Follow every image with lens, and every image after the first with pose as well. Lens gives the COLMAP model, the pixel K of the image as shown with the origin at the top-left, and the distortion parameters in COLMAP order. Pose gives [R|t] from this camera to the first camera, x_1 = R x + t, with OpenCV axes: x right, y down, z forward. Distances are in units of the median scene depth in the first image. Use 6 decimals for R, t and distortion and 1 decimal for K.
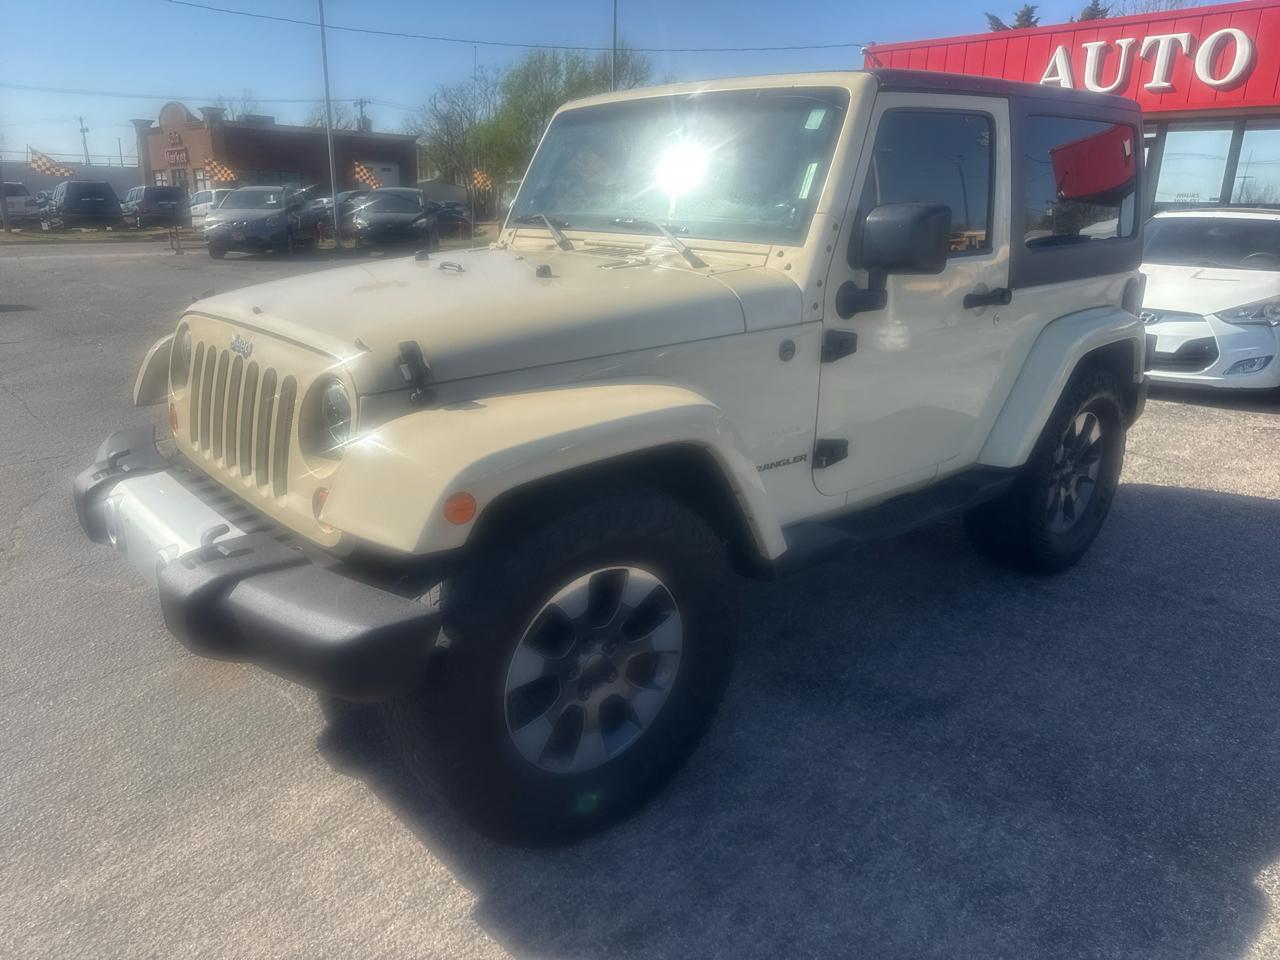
lens RADIAL K [[906.4, 0, 623.5], [0, 906.4, 473.5], [0, 0, 1]] dist [0.017376, -0.021890]
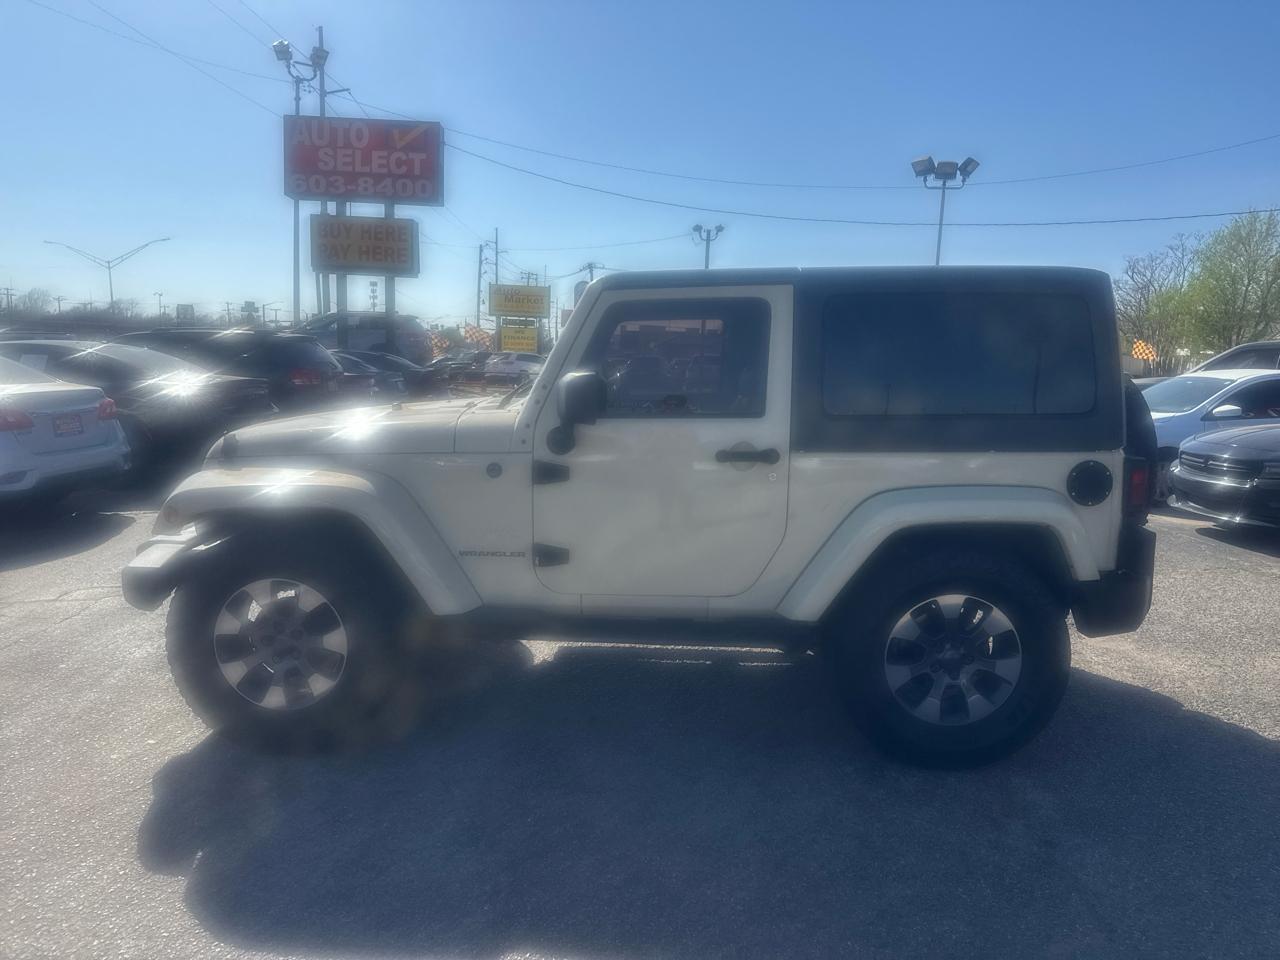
lens RADIAL K [[923.1, 0, 640.0], [0, 923.1, 480.0], [0, 0, 1]] dist [0.026831, -0.040876]
pose [[0.744710, 0.091813, -0.661043, 1.202261], [-0.205824, 0.973807, -0.096621, -0.031420], [0.634857, 0.208014, 0.744101, 0.096839]]
